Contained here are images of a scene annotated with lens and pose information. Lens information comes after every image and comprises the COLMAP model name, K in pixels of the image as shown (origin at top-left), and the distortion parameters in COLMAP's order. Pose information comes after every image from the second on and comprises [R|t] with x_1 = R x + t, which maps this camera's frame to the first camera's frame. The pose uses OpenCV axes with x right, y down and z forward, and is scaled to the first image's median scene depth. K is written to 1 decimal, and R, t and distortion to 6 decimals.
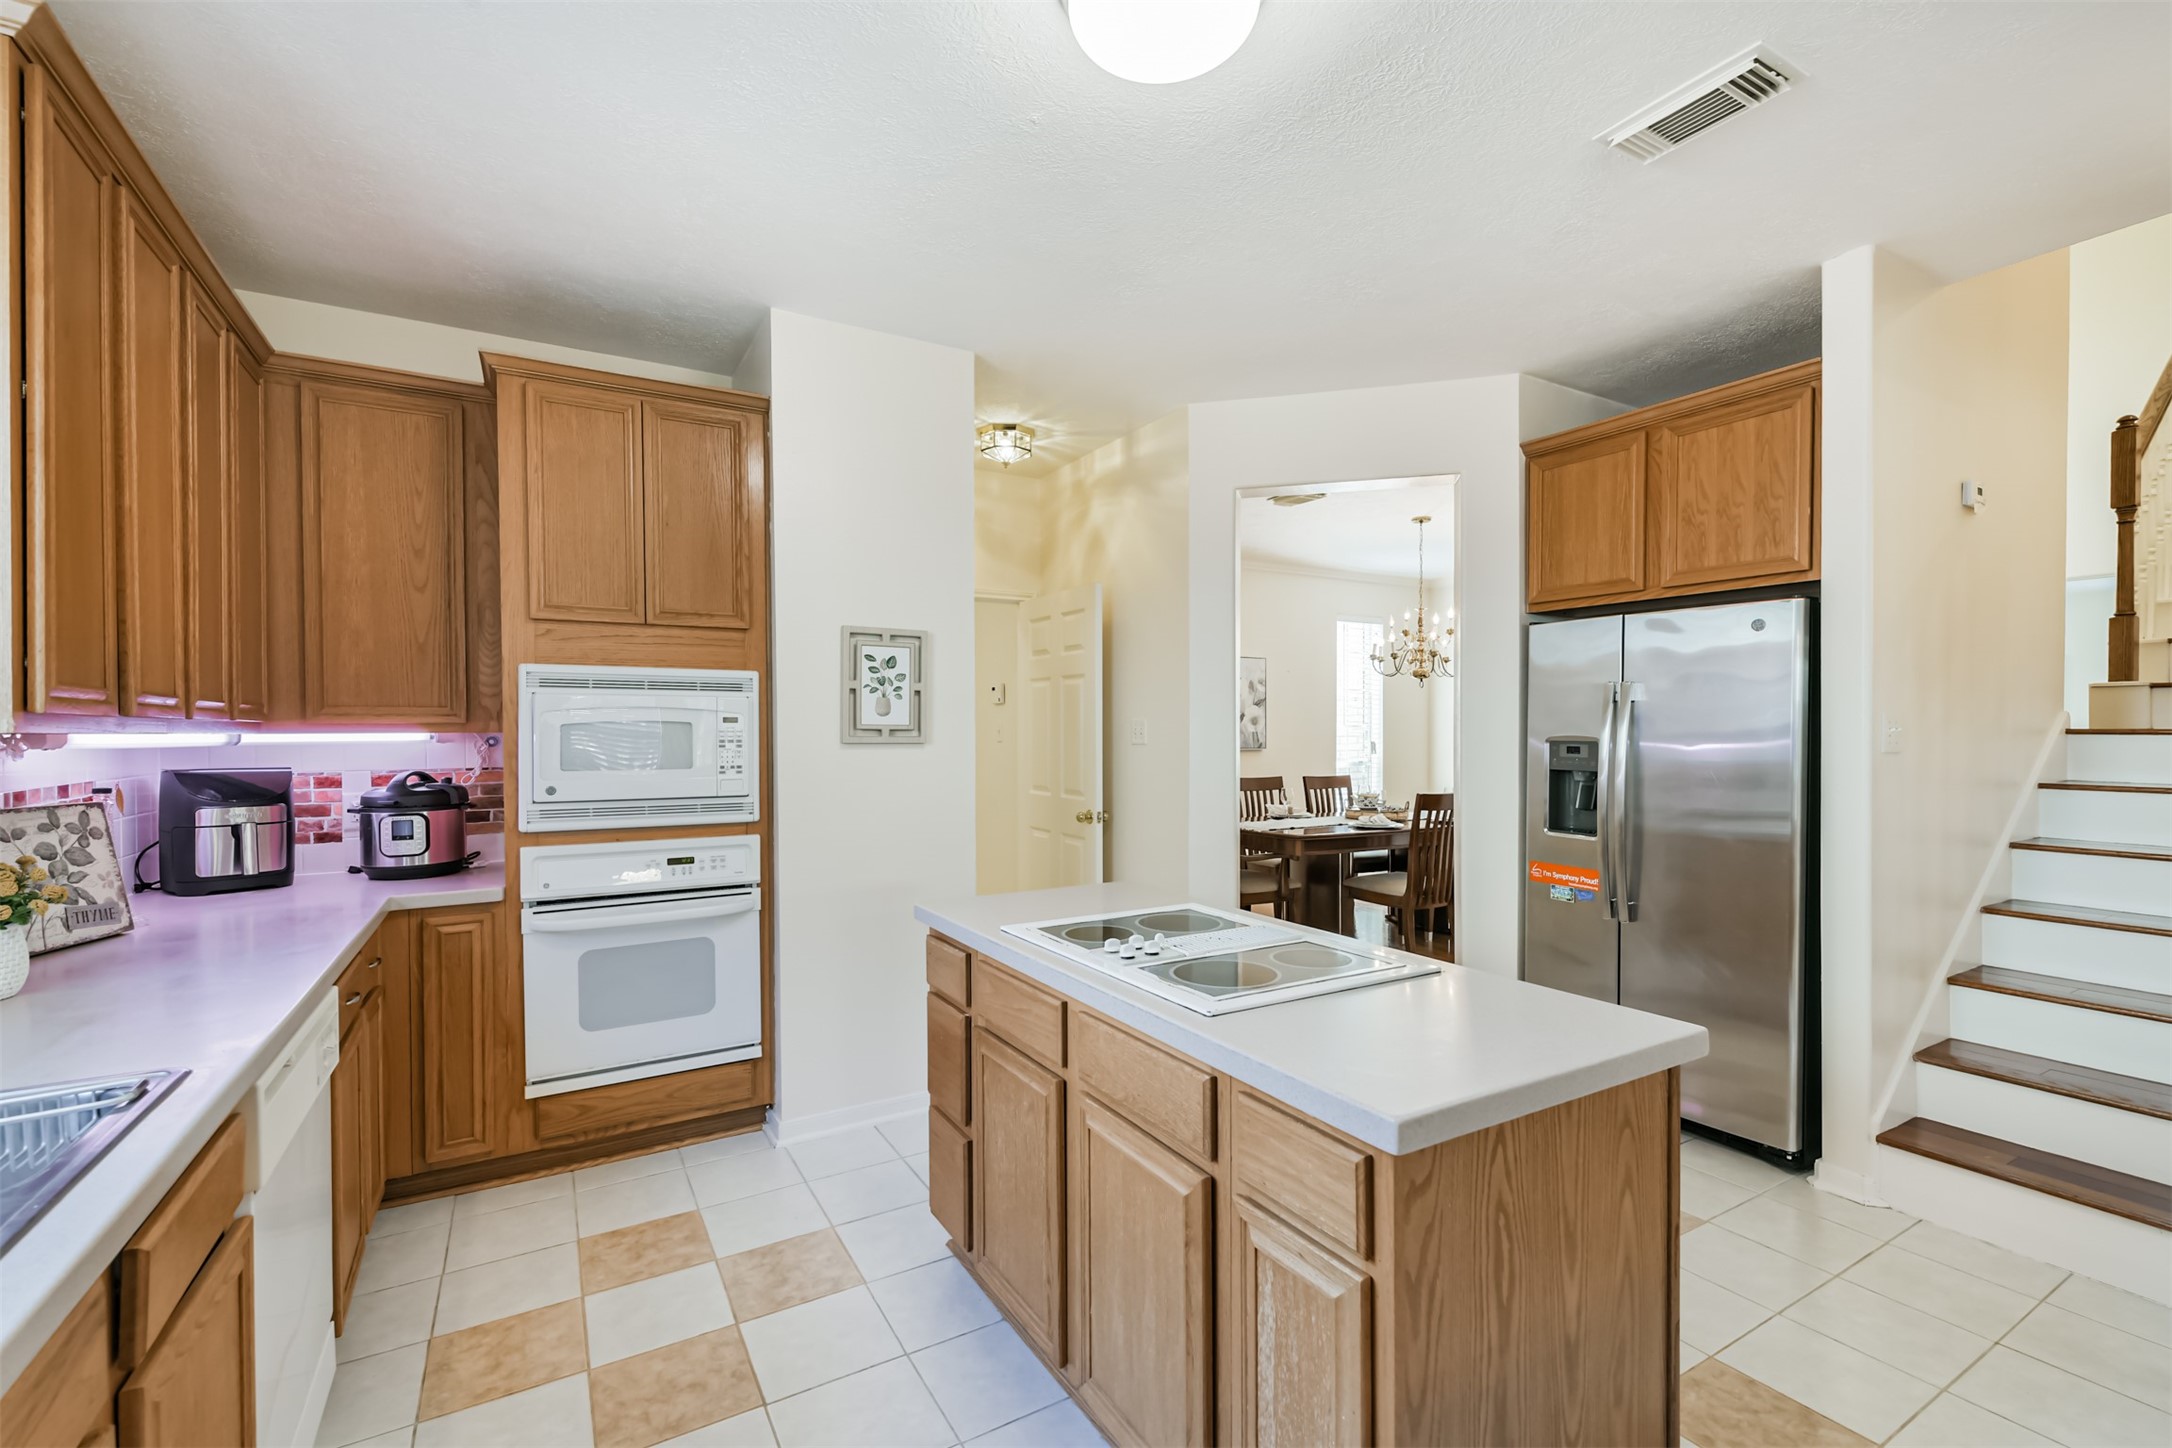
lens RADIAL K [[932.3, 0, 1086.0], [0, 932.3, 734.0], [0, 0, 1]] dist [0.009012, 0.000229]
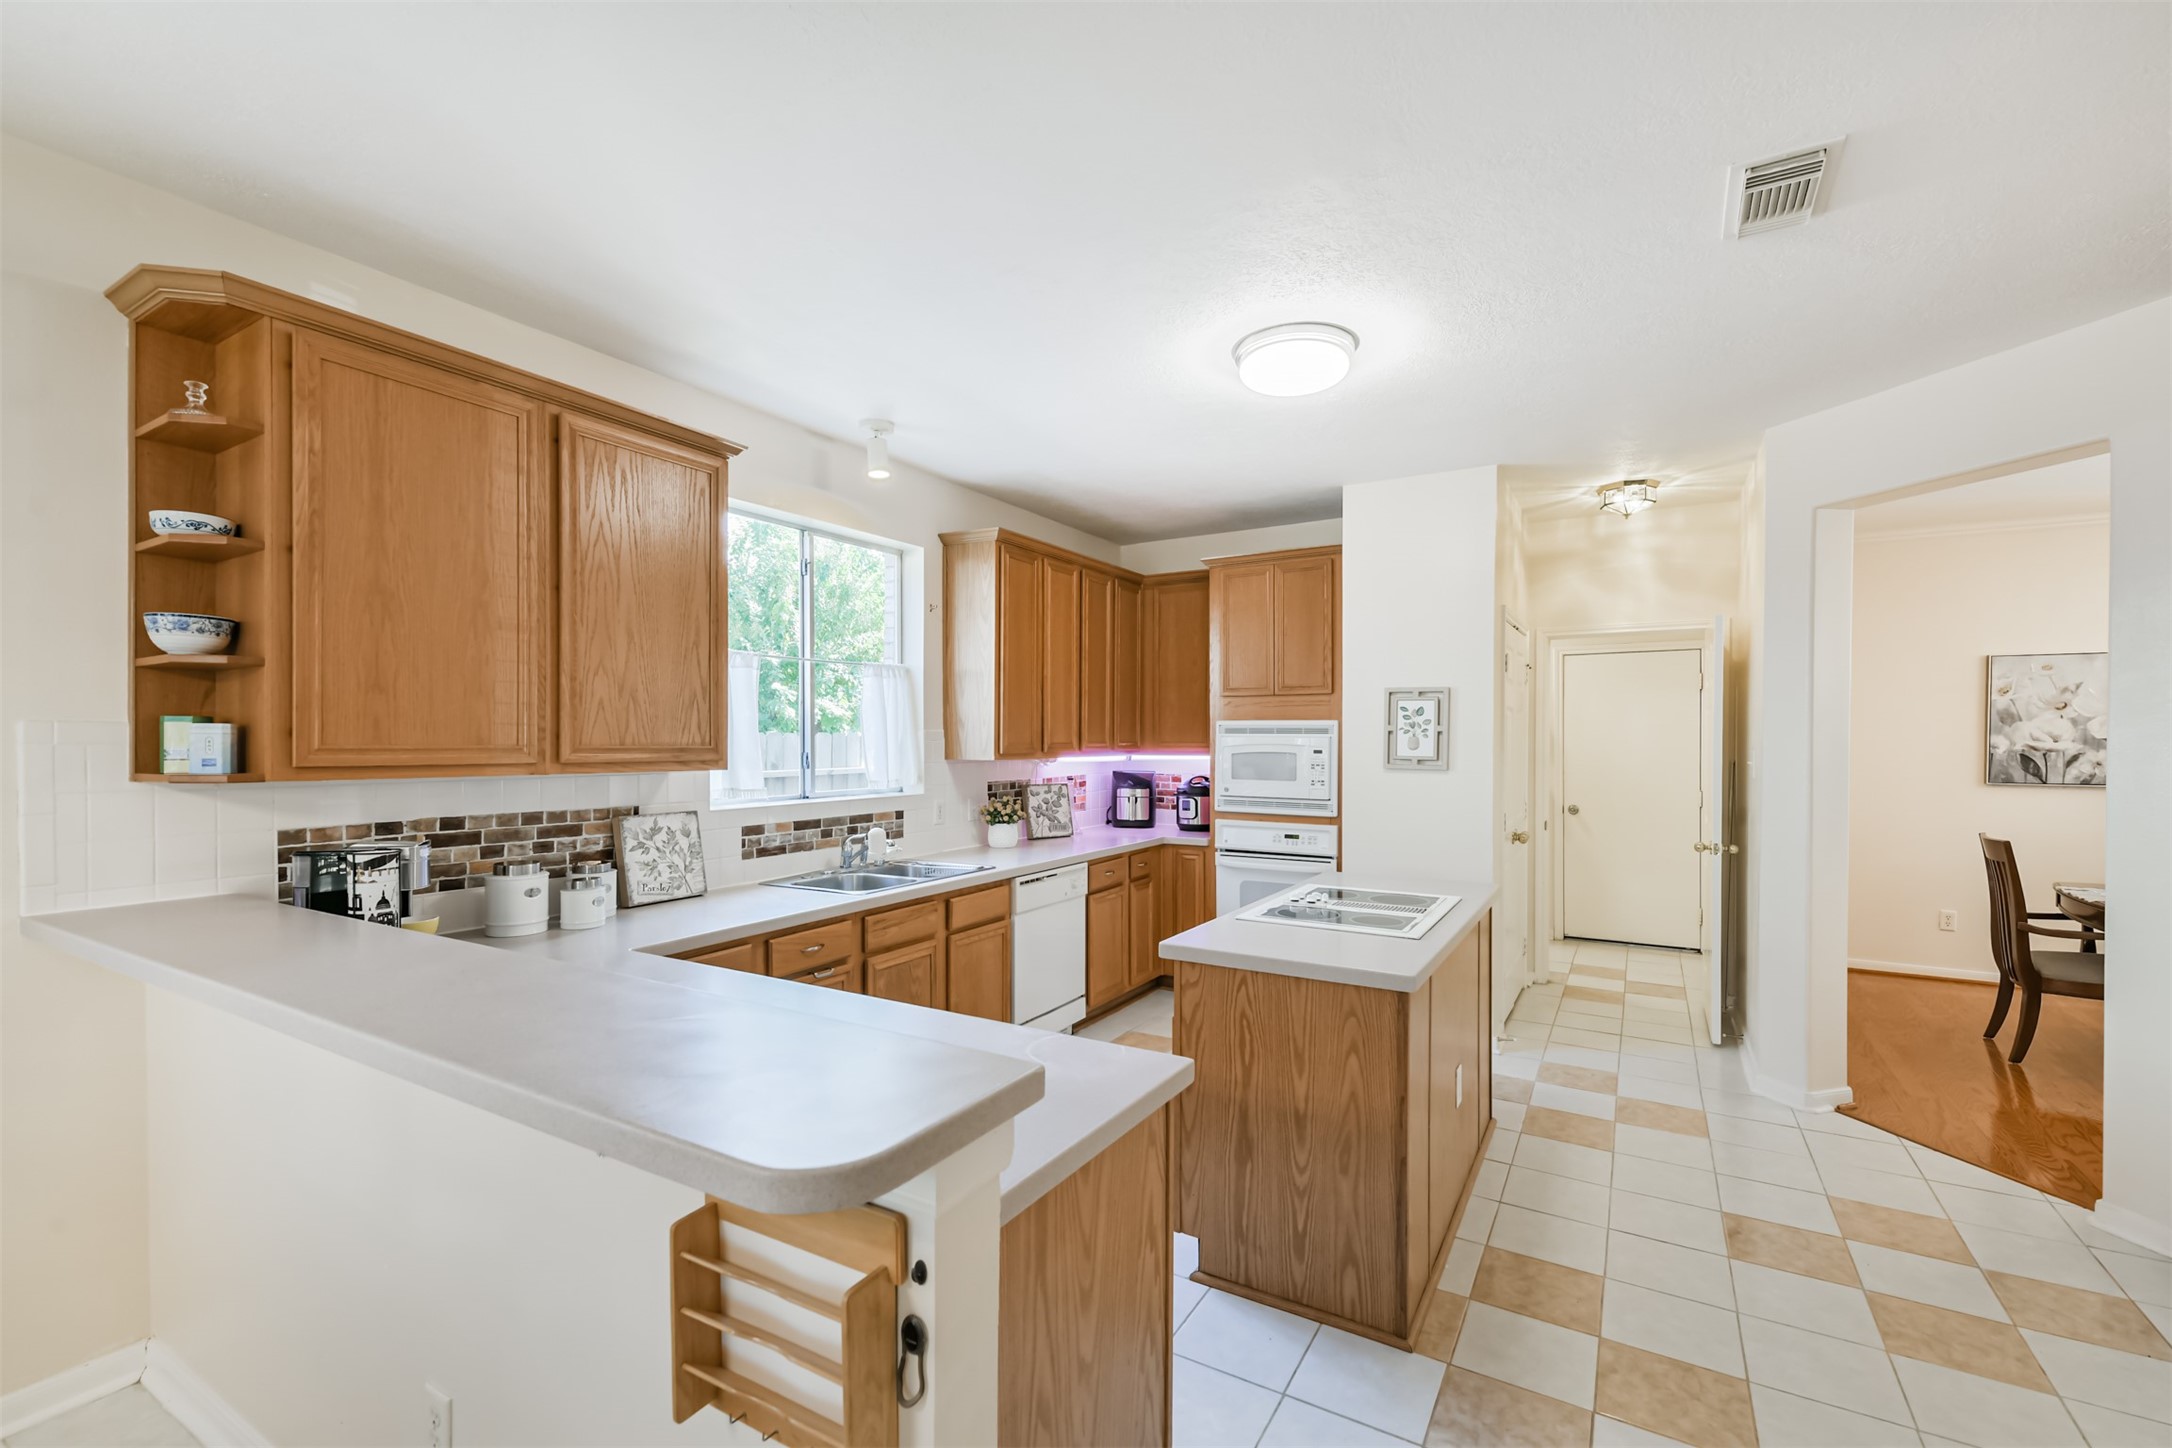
lens RADIAL K [[932.3, 0, 1081.5], [0, 932.3, 733.0], [0, 0, 1]] dist [0.009012, 0.000229]
pose [[0.478857, 0.001951, -0.877891, 0.866884], [-0.005557, 0.999984, -0.000808, -0.045829], [0.877875, 0.005265, 0.478860, -0.123109]]
